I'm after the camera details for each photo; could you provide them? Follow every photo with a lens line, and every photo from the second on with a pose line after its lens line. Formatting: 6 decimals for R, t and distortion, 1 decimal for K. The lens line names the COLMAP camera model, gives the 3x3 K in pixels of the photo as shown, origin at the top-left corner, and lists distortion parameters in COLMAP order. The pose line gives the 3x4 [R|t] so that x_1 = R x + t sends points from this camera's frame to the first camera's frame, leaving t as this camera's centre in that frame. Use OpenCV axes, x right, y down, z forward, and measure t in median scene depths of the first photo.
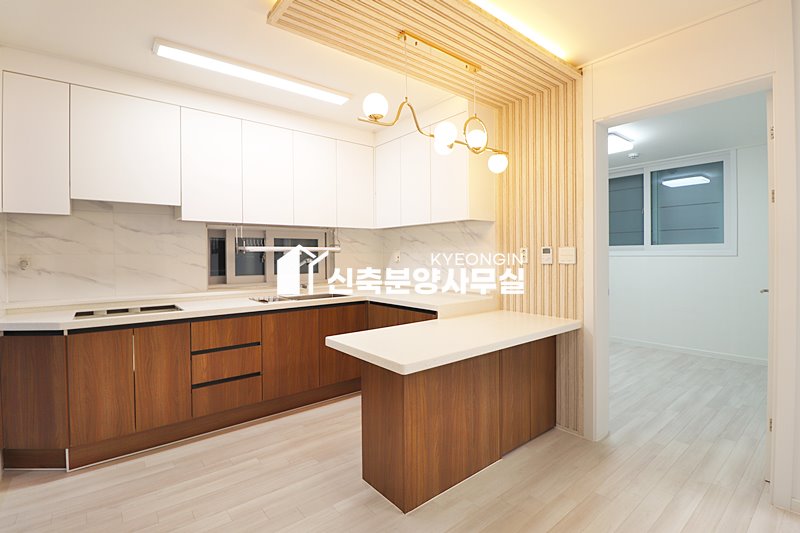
lens RADIAL K [[375.8, 0, 400.3], [0, 375.8, 260.0], [0, 0, 1]] dist [-0.001311, -0.016114]
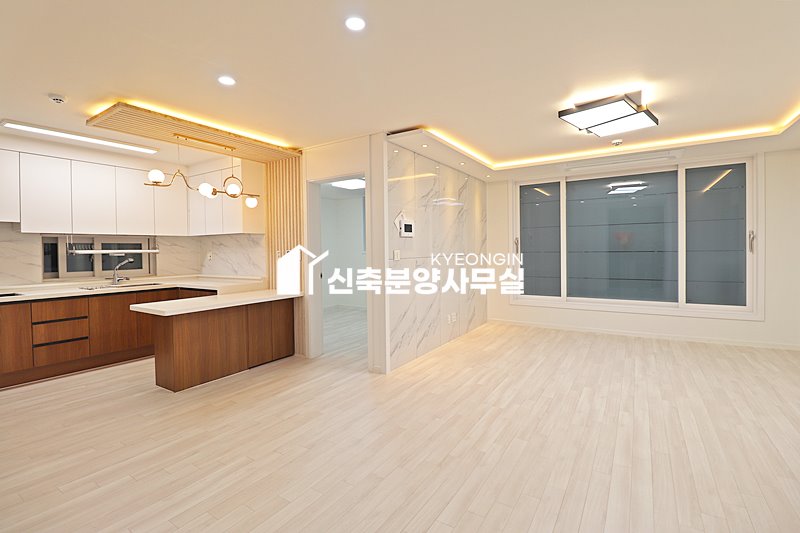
lens RADIAL K [[370.5, 0, 402.3], [0, 370.5, 257.1], [0, 0, 1]] dist [-0.000156, -0.014153]
pose [[0.948547, -0.010684, 0.316456, 0.342002], [0.009577, 0.999941, 0.005054, -0.007570], [-0.316491, -0.001763, 0.948594, -0.750751]]
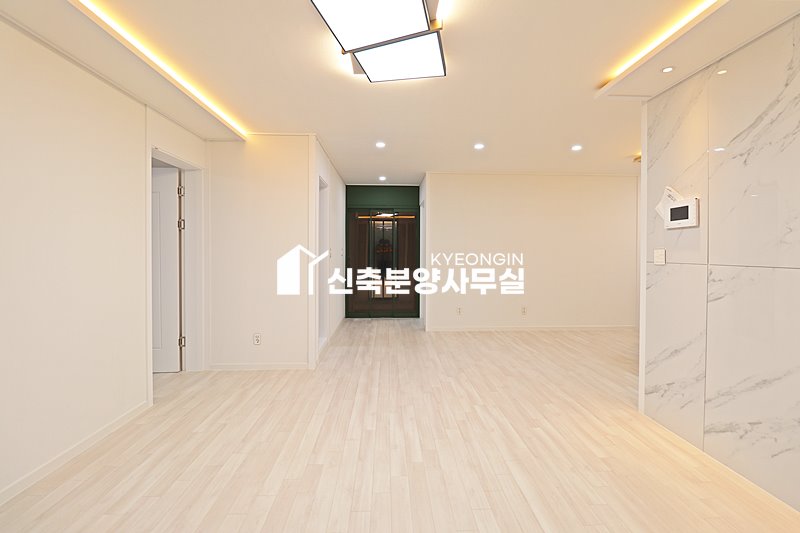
lens RADIAL K [[370.5, 0, 402.3], [0, 370.5, 257.1], [0, 0, 1]] dist [-0.000156, -0.014153]
pose [[-0.597725, 0.020455, -0.801440, 1.968102], [-0.007476, 0.999489, 0.031085, -0.032978], [0.801666, 0.024571, -0.597267, 0.661097]]
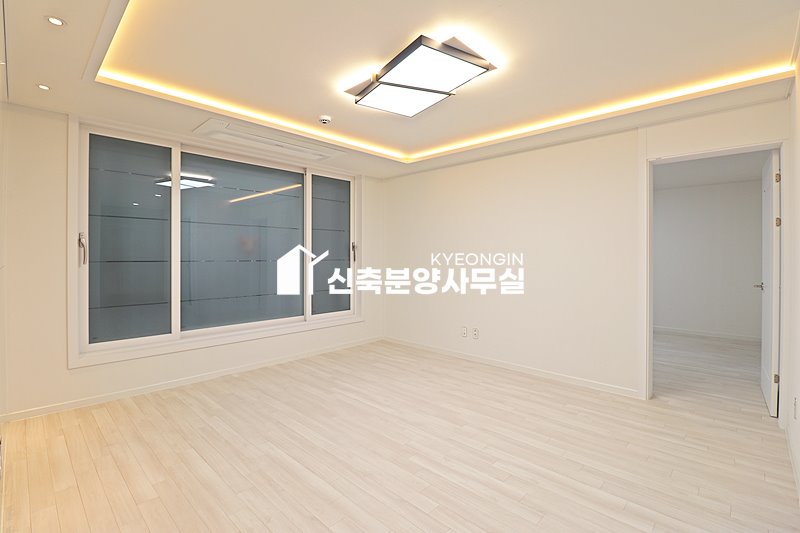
lens RADIAL K [[367.3, 0, 402.3], [0, 367.3, 257.5], [0, 0, 1]] dist [-0.000580, -0.013784]
pose [[-0.128991, 0.005378, 0.991631, 0.478665], [0.012246, 0.999918, -0.003830, -0.015182], [-0.991570, 0.011649, -0.129047, 0.341675]]
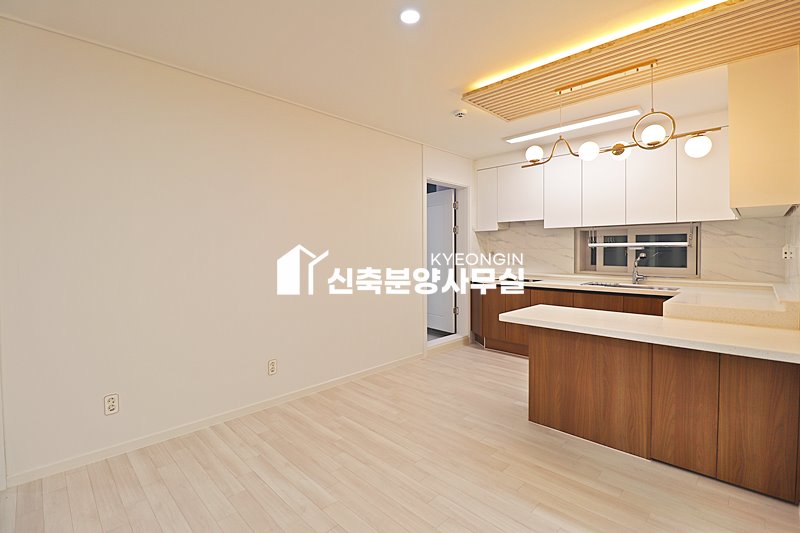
lens RADIAL K [[370.5, 0, 402.3], [0, 370.5, 257.1], [0, 0, 1]] dist [-0.000156, -0.014153]
pose [[0.111463, 0.024525, -0.993466, 0.939900], [-0.009199, 0.999678, 0.023646, -0.013982], [0.993726, 0.006504, 0.111652, 0.204489]]
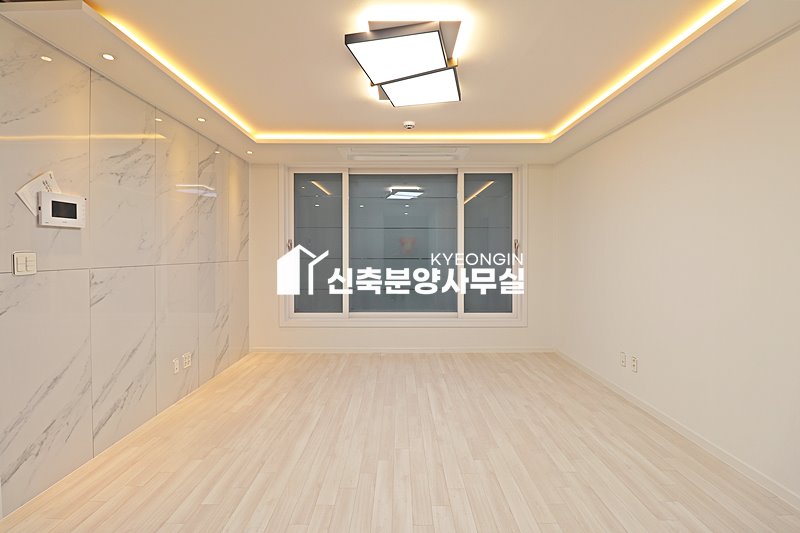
lens RADIAL K [[370.5, 0, 402.3], [0, 370.5, 257.1], [0, 0, 1]] dist [-0.000156, -0.014153]
pose [[0.626262, 0.001089, 0.779612, 0.689681], [0.003587, 0.999984, -0.004279, -0.015103], [-0.779604, 0.005477, 0.626249, -0.338171]]
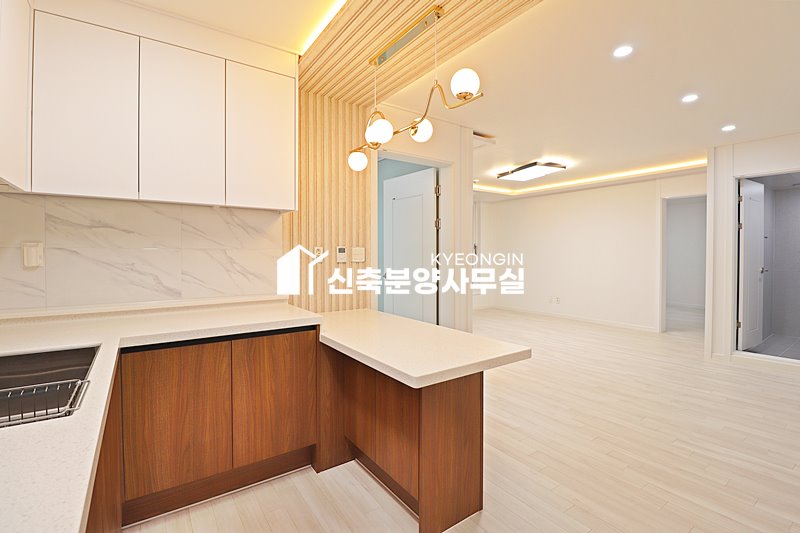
lens RADIAL K [[370.5, 0, 402.3], [0, 370.5, 257.1], [0, 0, 1]] dist [-0.000156, -0.014153]
pose [[0.062408, -0.001203, 0.998050, -0.650938], [0.011955, 0.999928, 0.000458, -0.003160], [-0.997979, 0.011903, 0.062418, 0.750707]]
